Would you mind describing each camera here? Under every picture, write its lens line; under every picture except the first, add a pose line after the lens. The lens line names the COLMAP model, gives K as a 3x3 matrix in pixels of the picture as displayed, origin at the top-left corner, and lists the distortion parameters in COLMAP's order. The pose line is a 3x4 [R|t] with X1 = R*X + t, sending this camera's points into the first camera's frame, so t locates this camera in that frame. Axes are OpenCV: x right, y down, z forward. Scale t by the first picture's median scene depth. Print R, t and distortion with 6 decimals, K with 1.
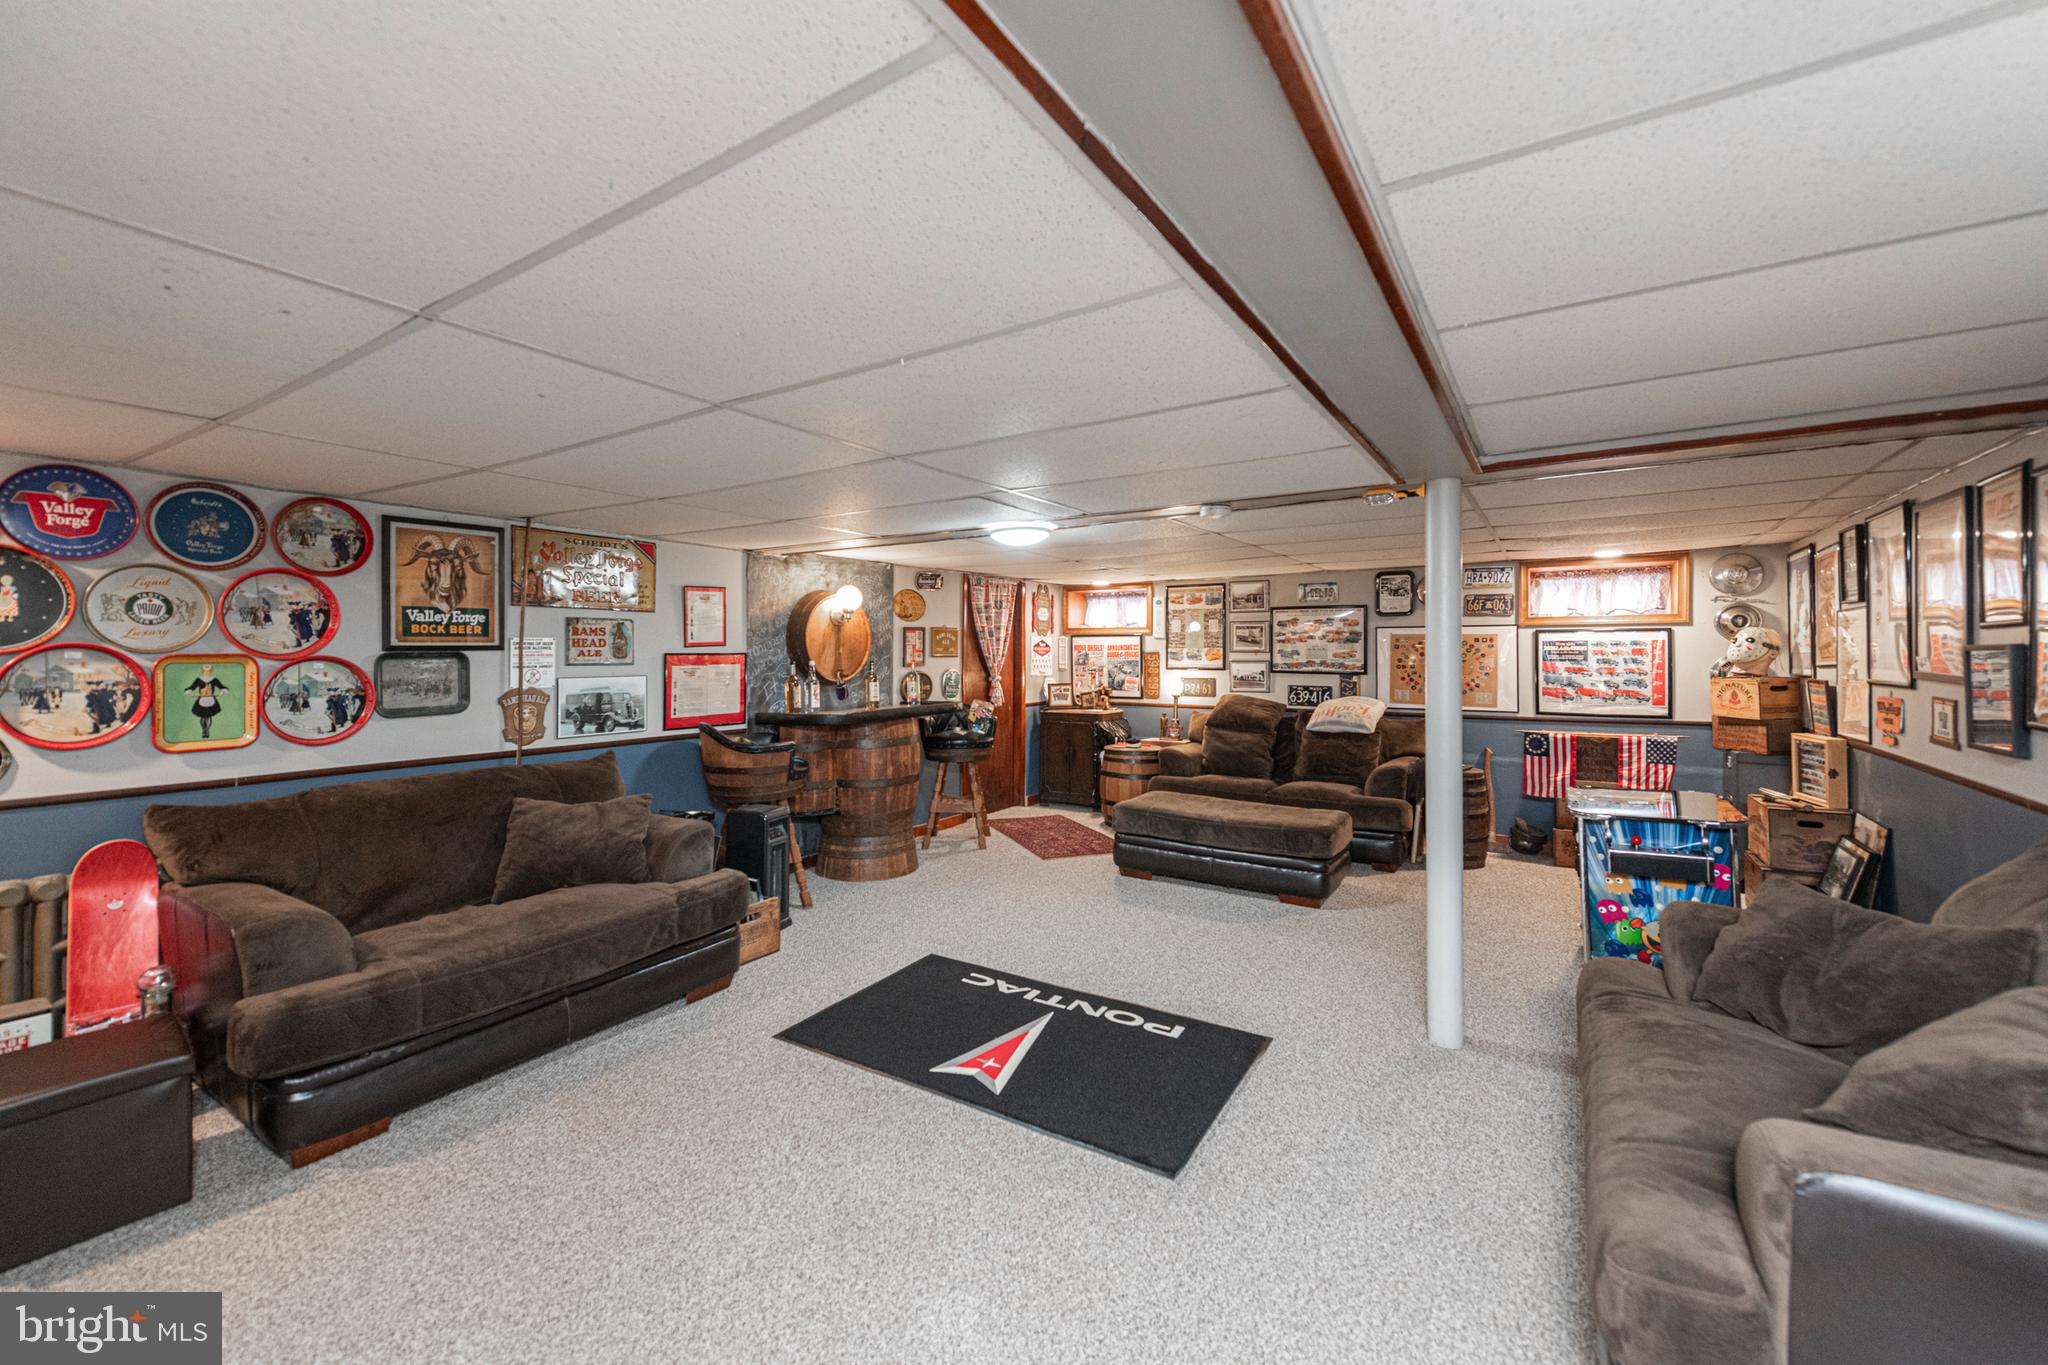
lens RADIAL K [[800.3, 0, 1026.5], [0, 800.3, 660.9], [0, 0, 1]] dist [0.006308, -0.003930]
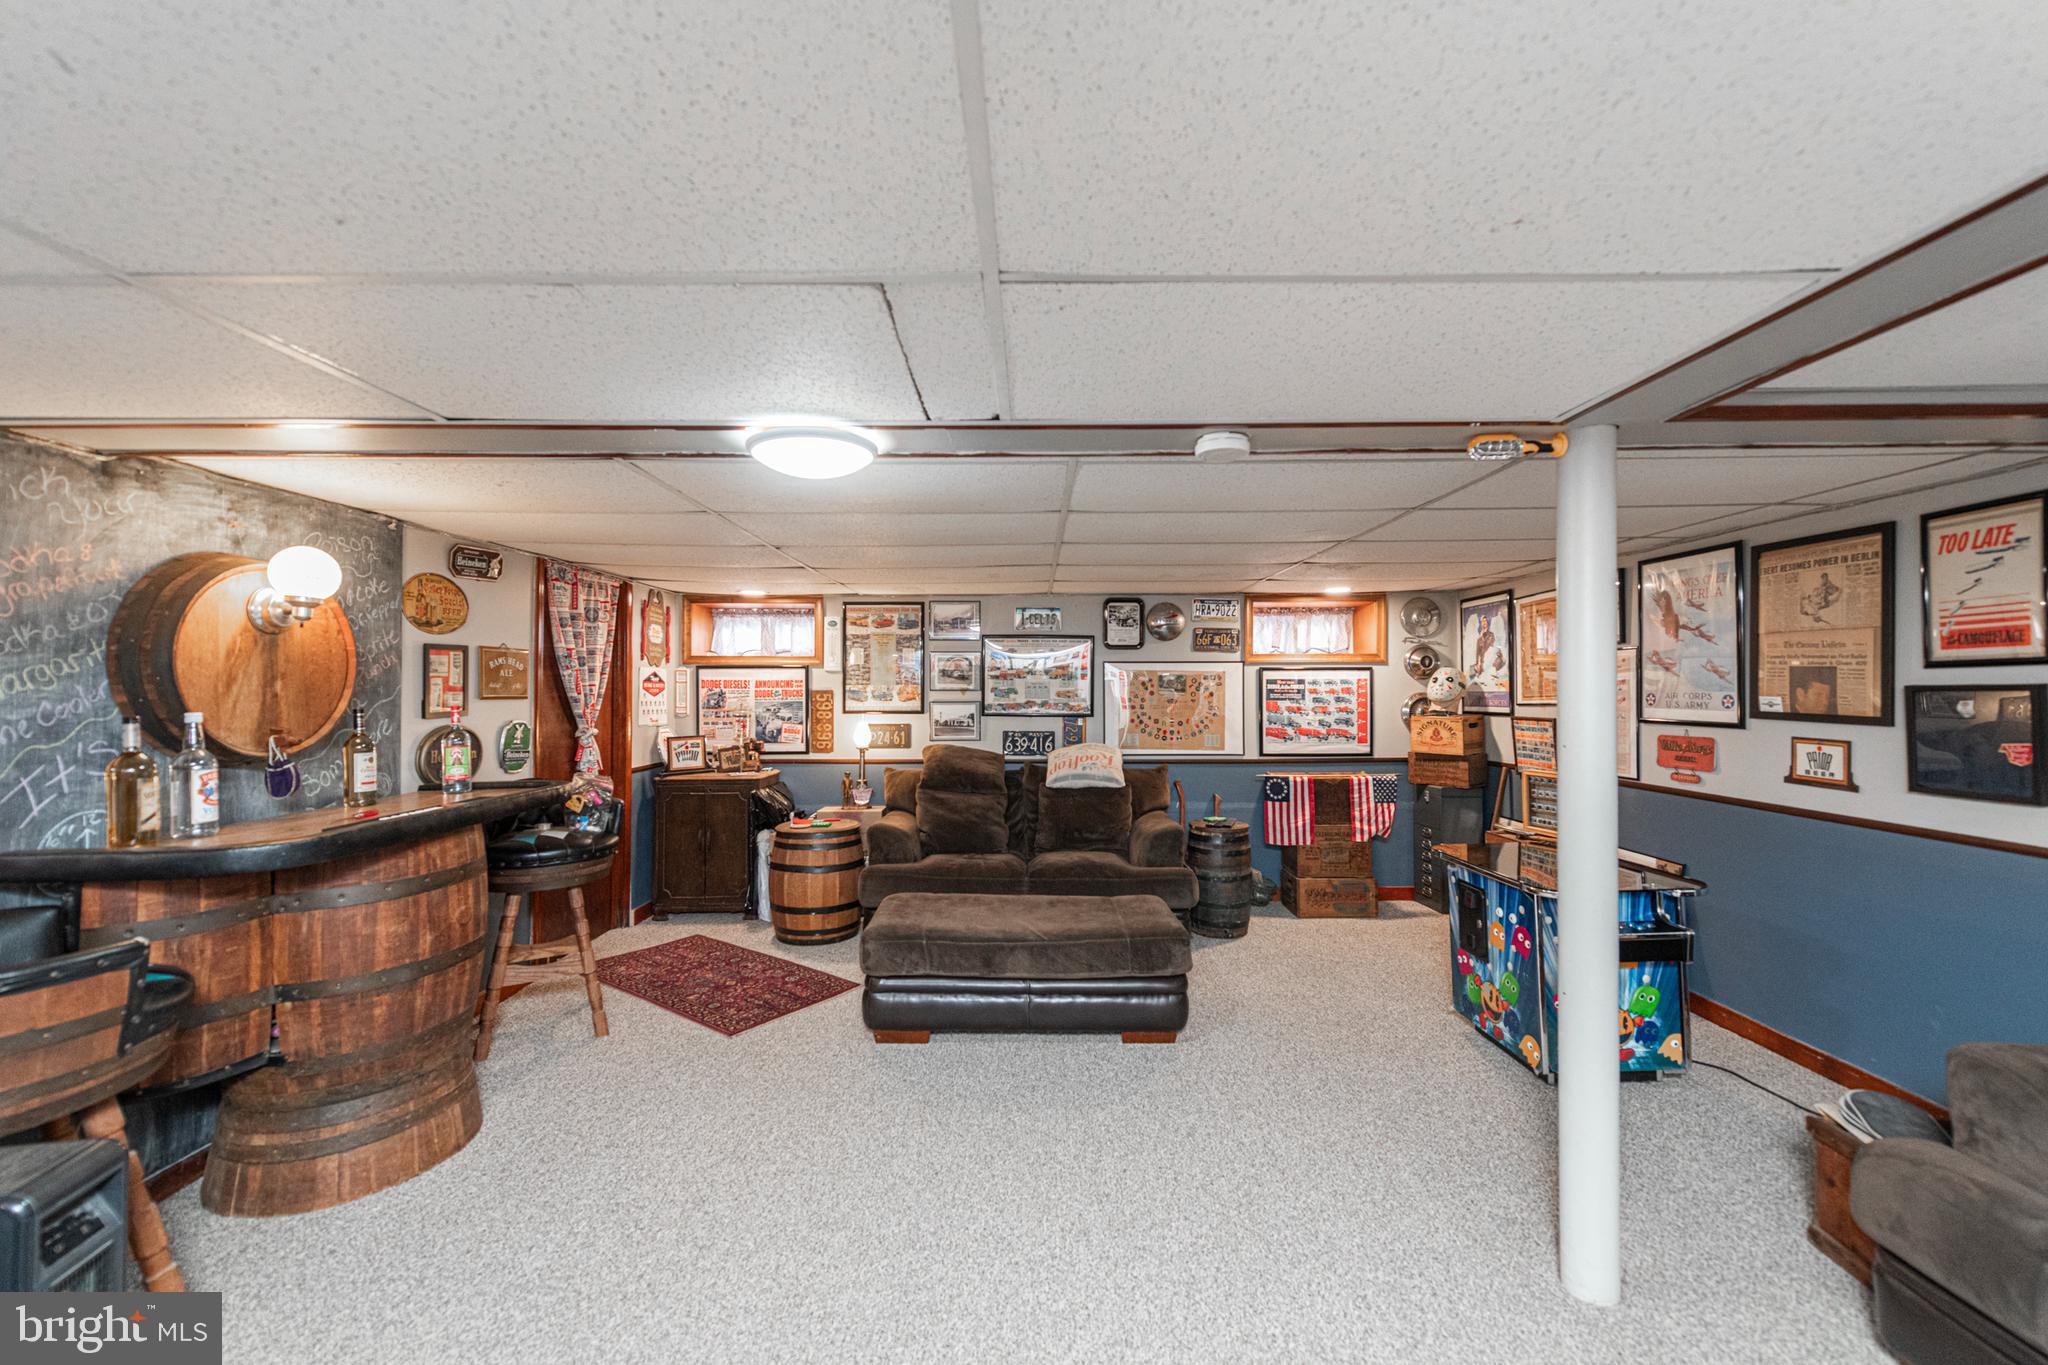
lens RADIAL K [[800.3, 0, 1027.8], [0, 800.3, 689.1], [0, 0, 1]] dist [0.006308, -0.003930]
pose [[0.839409, 0.000910, 0.543500, -0.114113], [0.005244, 0.999939, -0.009772, -0.005192], [-0.543475, 0.011053, 0.839353, 0.359710]]
